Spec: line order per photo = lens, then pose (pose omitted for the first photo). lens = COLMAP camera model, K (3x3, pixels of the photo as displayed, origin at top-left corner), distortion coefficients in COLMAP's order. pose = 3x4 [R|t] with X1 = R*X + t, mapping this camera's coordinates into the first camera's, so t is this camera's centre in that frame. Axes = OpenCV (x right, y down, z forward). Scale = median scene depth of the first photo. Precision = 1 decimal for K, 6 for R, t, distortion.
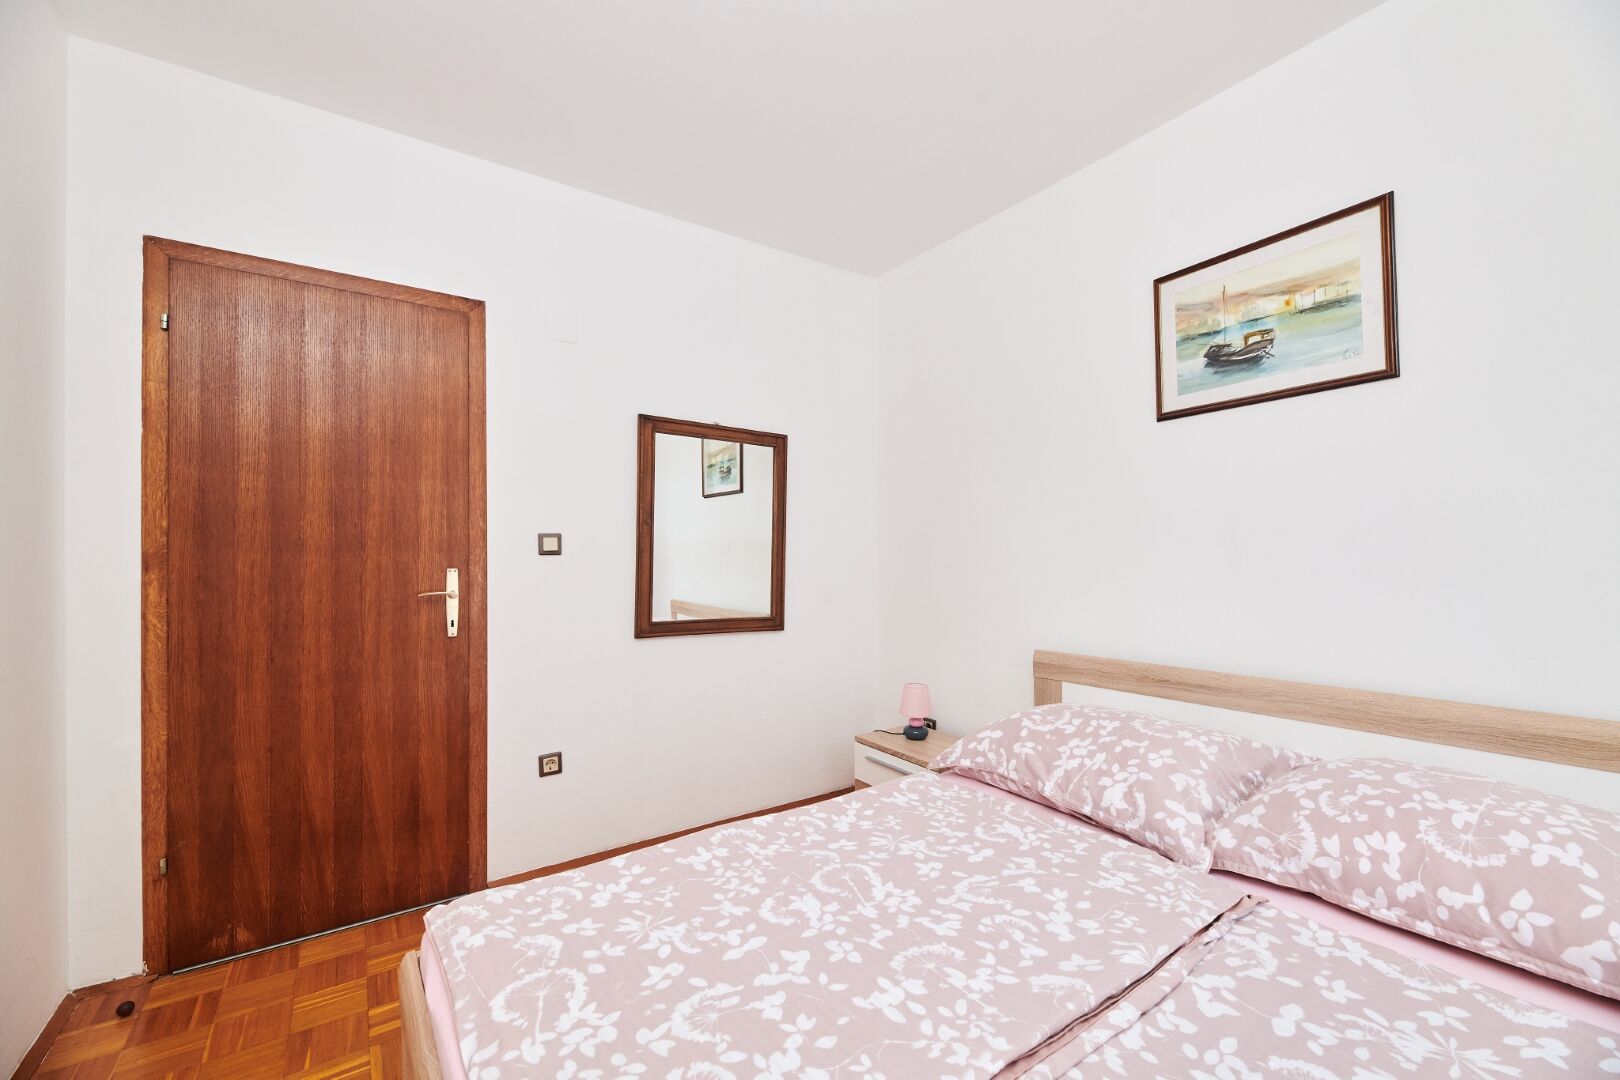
lens RADIAL K [[661.9, 0, 815.1], [0, 661.9, 551.9], [0, 0, 1]] dist [-0.001216, -0.000710]
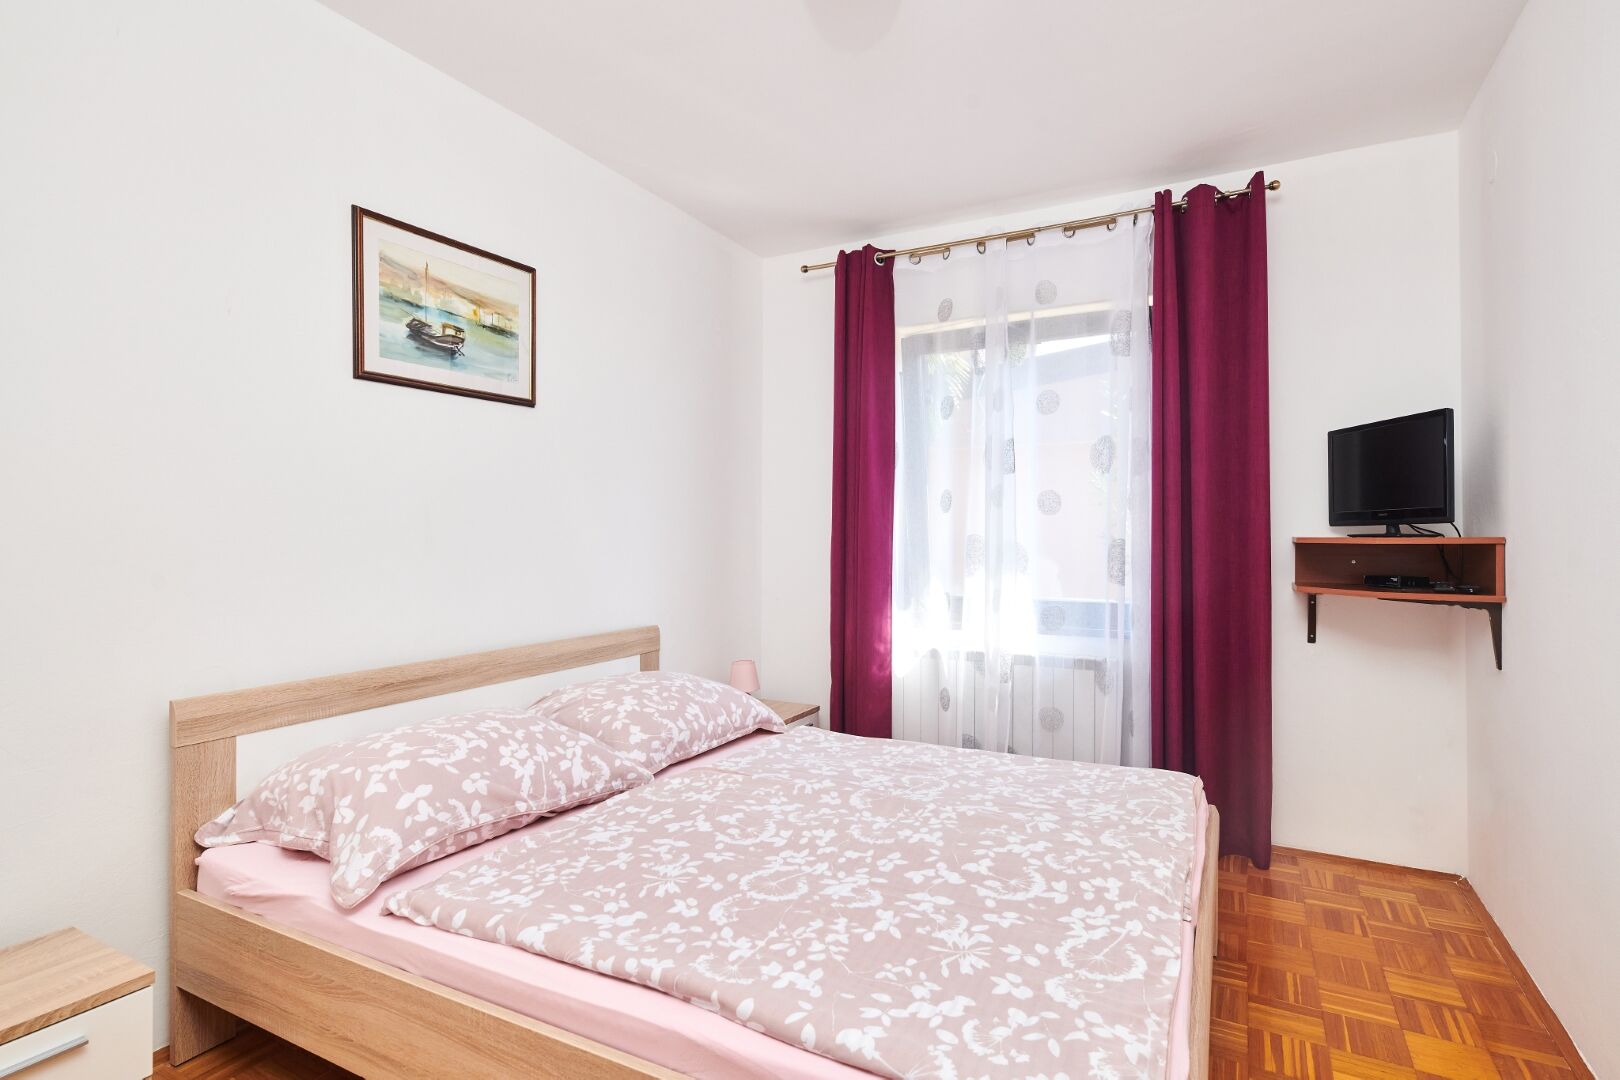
lens RADIAL K [[832.0, 0, 811.1], [0, 832.0, 528.0], [0, 0, 1]] dist [-0.000316, 0.000179]
pose [[-0.464062, 0.016856, 0.885643, -0.888847], [-0.002986, 0.999783, -0.020593, 0.013656], [-0.885798, -0.012201, -0.463911, 1.304785]]
